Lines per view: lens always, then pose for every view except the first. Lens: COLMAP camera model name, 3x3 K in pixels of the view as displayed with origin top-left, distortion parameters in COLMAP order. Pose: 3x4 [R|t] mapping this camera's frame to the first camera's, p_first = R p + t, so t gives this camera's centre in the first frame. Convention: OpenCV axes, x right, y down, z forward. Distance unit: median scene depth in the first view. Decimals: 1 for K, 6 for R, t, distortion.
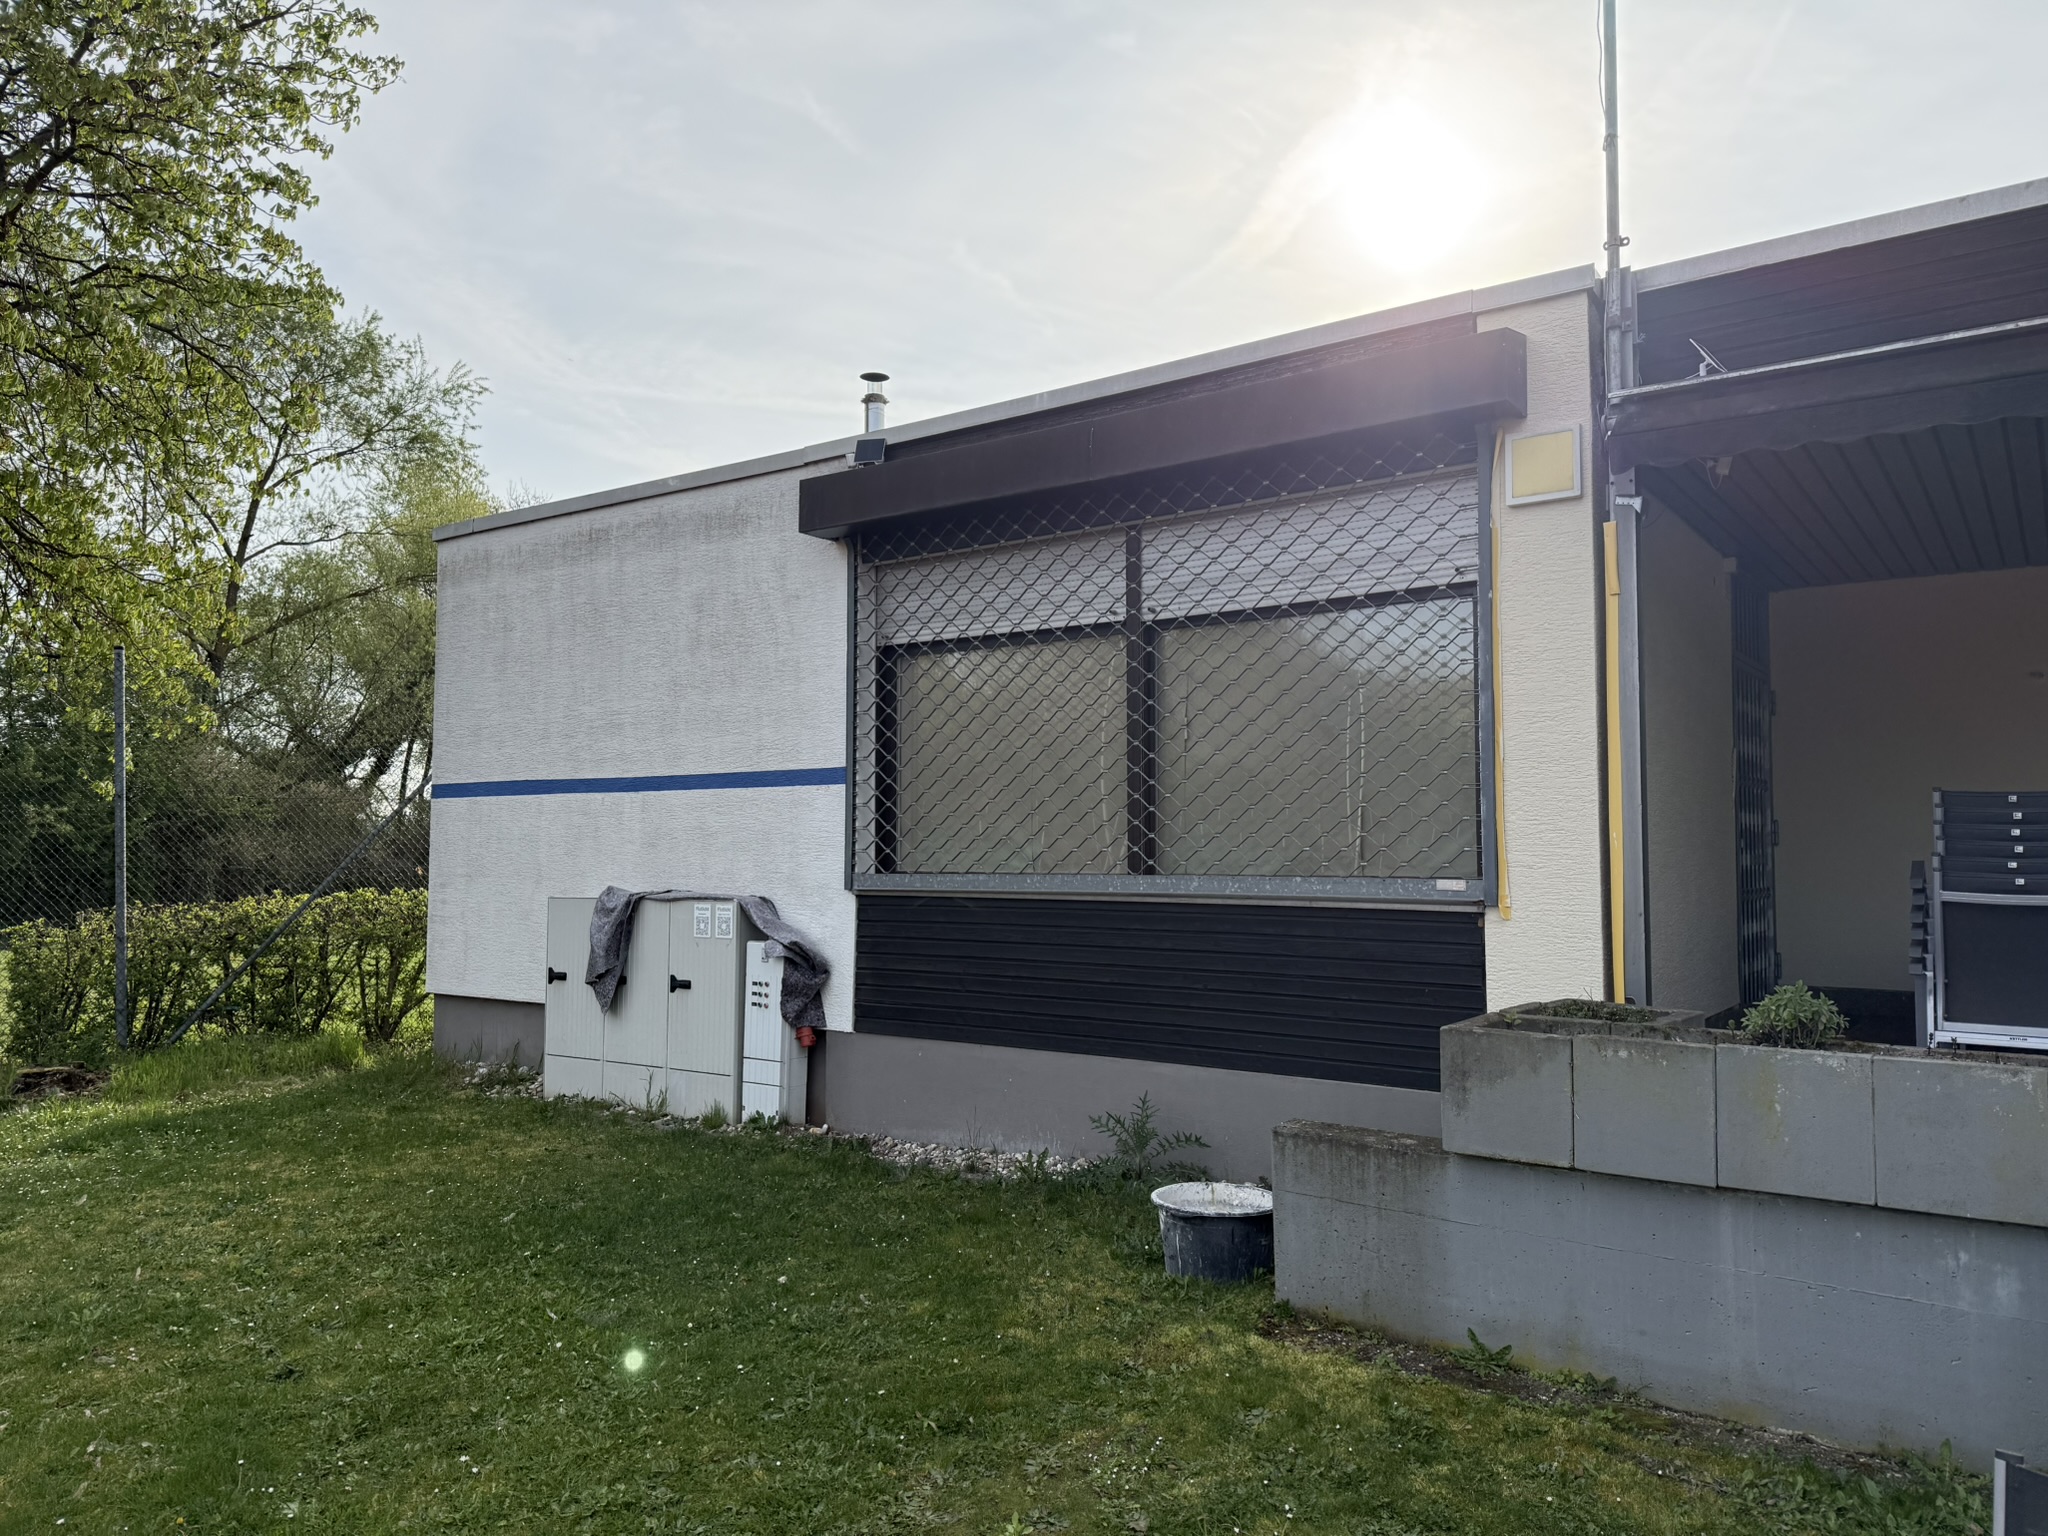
lens RADIAL K [[1446.7, 0, 1024.2], [0, 1446.7, 768.7], [0, 0, 1]] dist [0.039823, -0.050226]
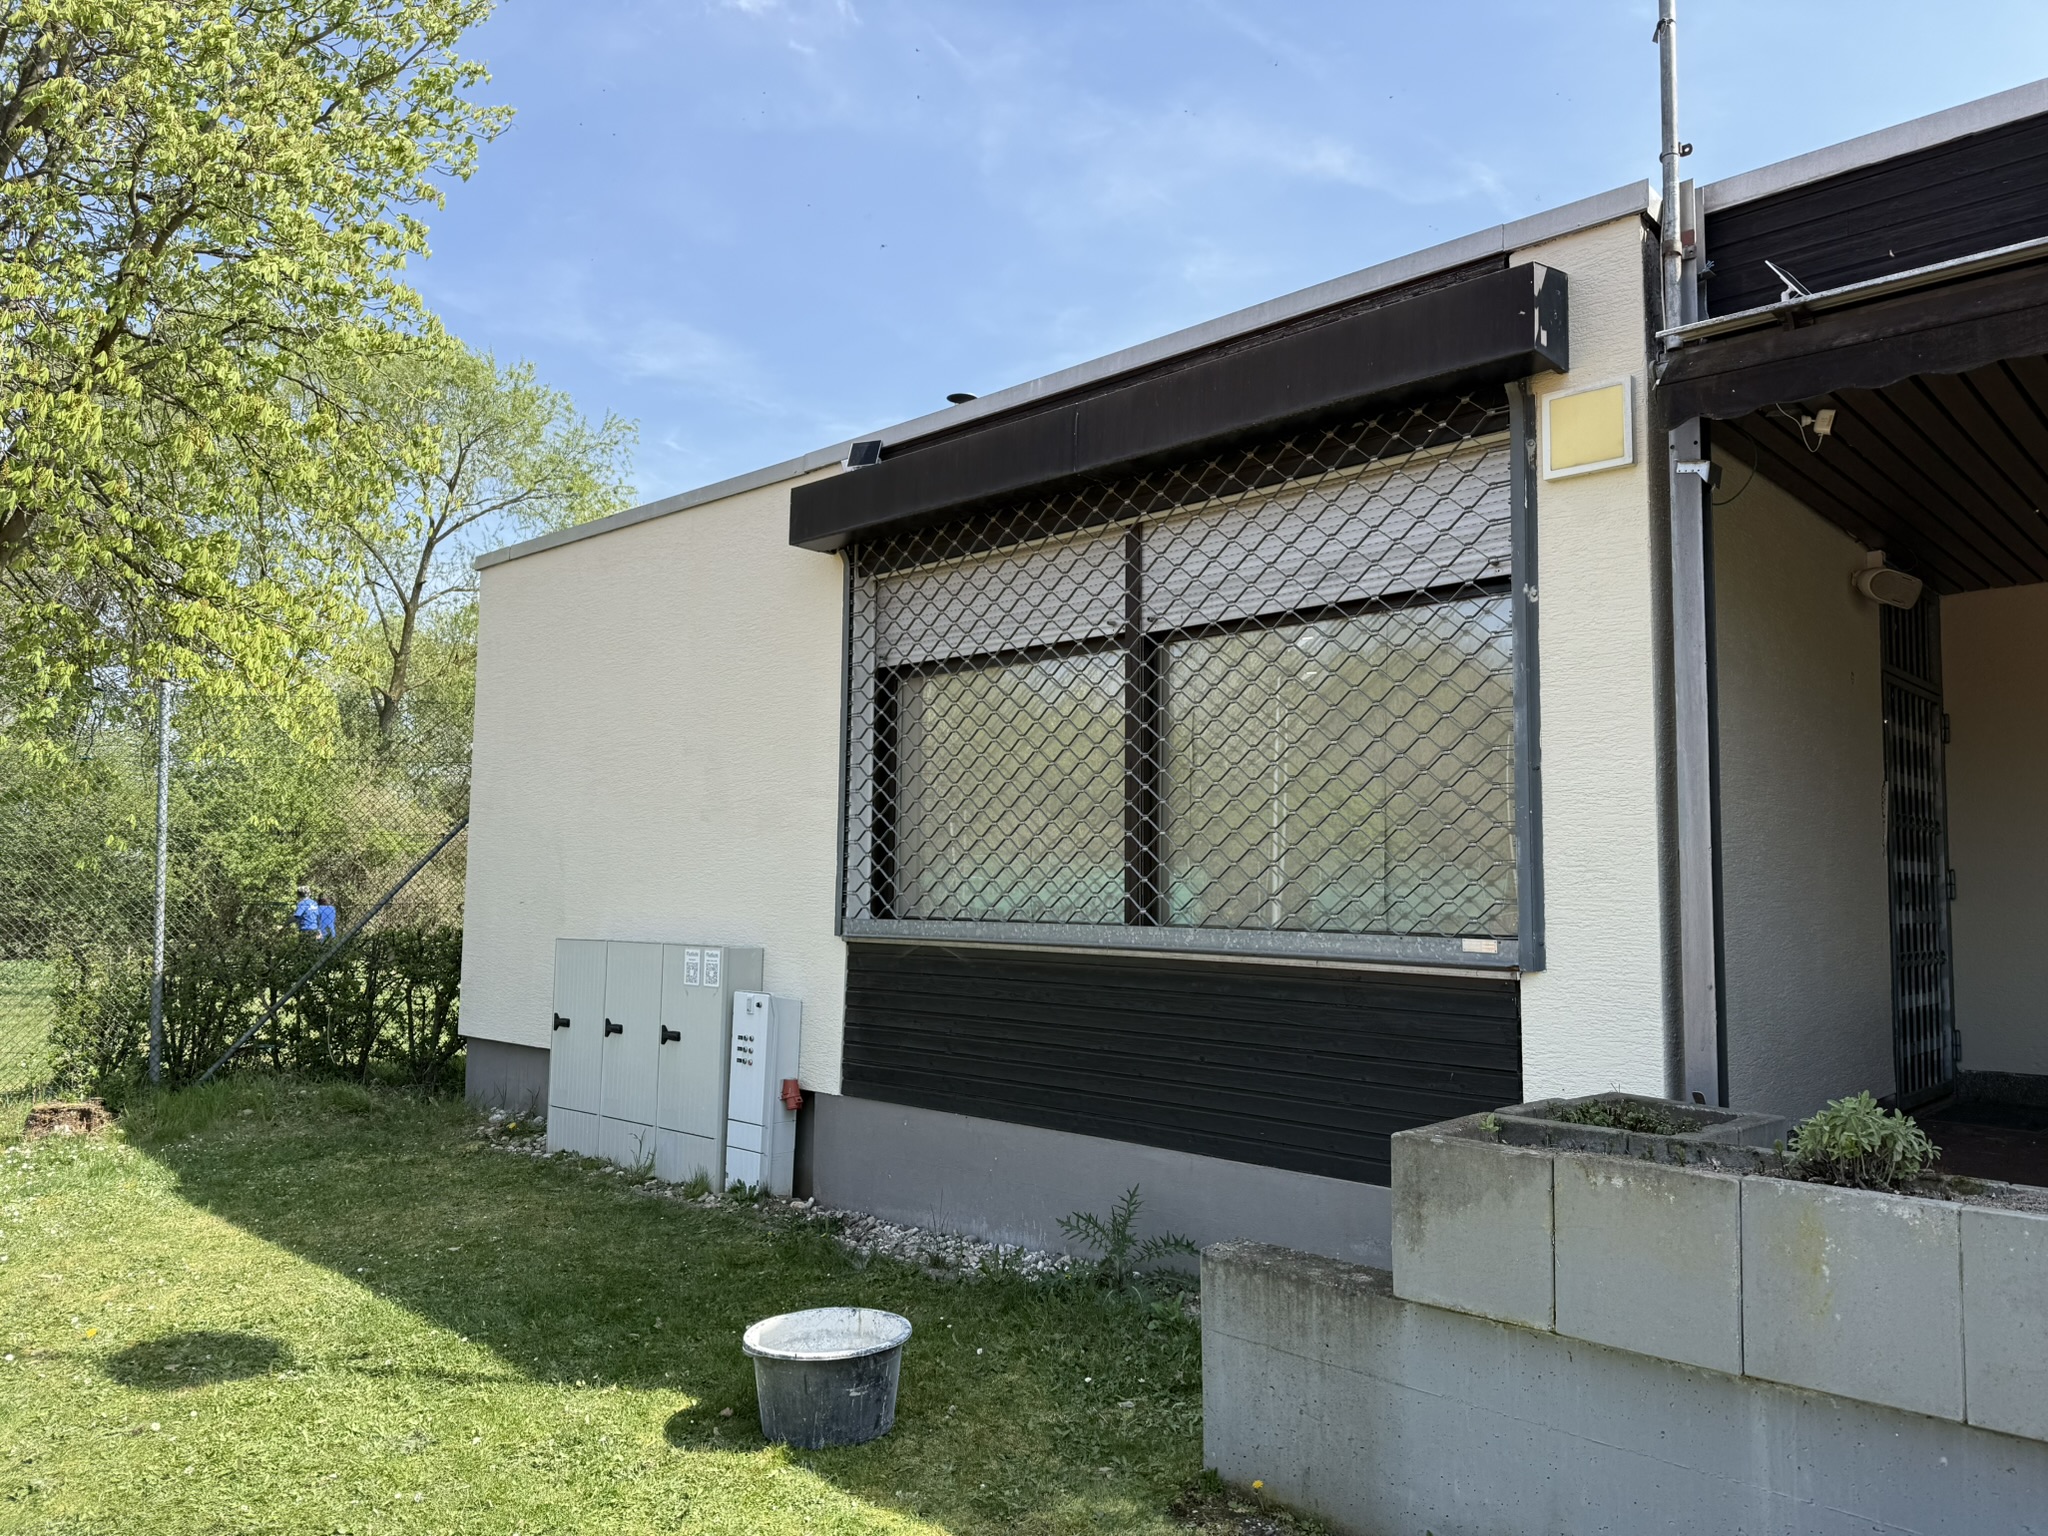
lens RADIAL K [[1446.7, 0, 1016.1], [0, 1446.7, 766.7], [0, 0, 1]] dist [0.039823, -0.050226]
pose [[0.990650, 0.000276, -0.136431, 0.127984], [-0.004352, 0.999553, -0.029583, 0.004394], [0.136362, 0.029900, 0.990208, 0.132653]]
